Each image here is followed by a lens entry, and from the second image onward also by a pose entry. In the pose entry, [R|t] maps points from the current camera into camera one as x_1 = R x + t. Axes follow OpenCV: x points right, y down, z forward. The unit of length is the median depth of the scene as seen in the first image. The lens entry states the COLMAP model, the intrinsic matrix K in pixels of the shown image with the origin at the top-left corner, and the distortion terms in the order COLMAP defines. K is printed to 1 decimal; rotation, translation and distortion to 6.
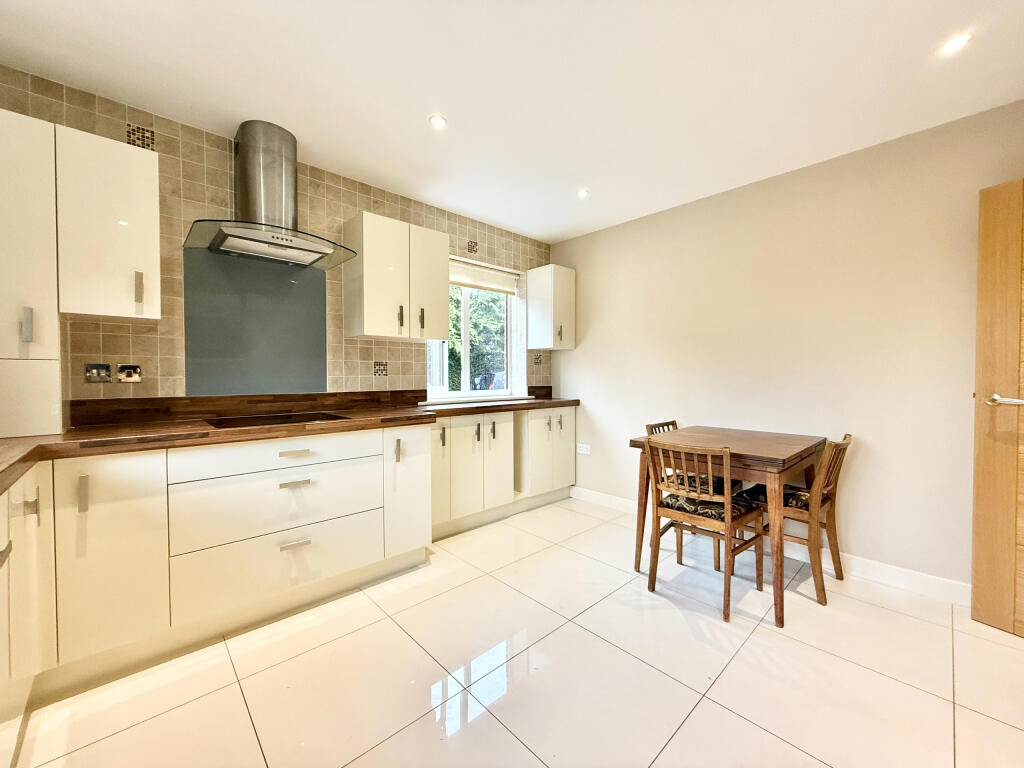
lens RADIAL K [[406.7, 0, 509.5], [0, 406.7, 383.6], [0, 0, 1]] dist [-0.000571, -0.000062]
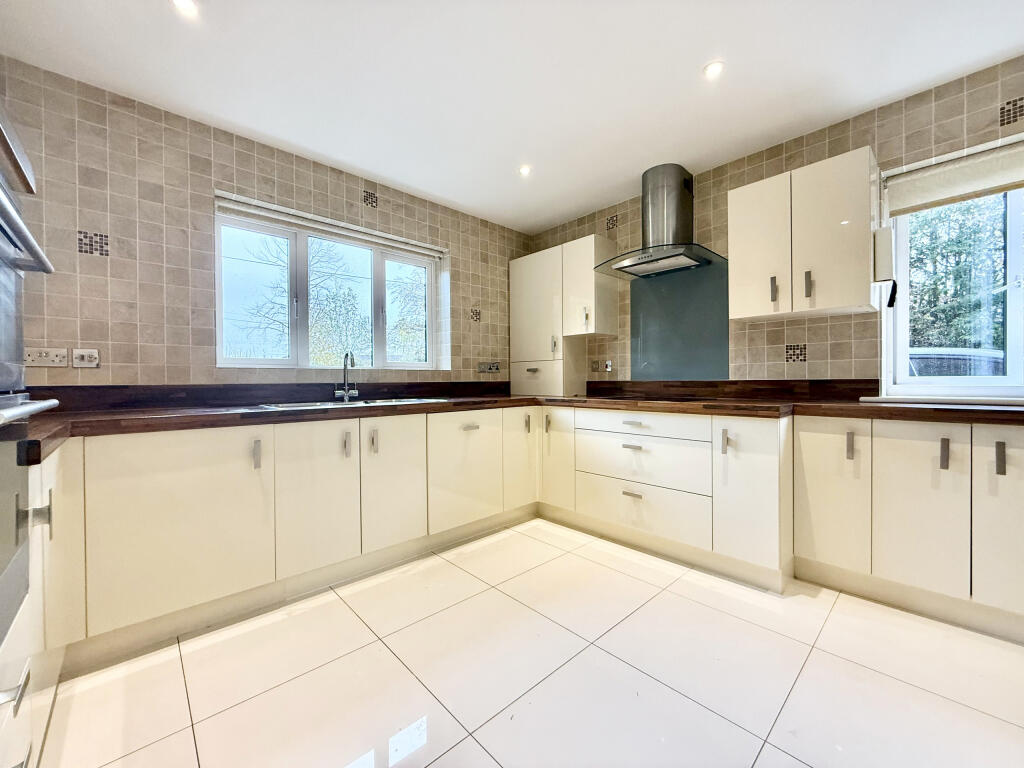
lens RADIAL K [[406.7, 0, 509.5], [0, 406.7, 383.6], [0, 0, 1]] dist [-0.000571, -0.000062]
pose [[-0.001196, 0.009304, -0.999956, 0.632446], [-0.013144, 0.999870, 0.009319, 0.031386], [0.999913, 0.013154, -0.001074, 0.503017]]
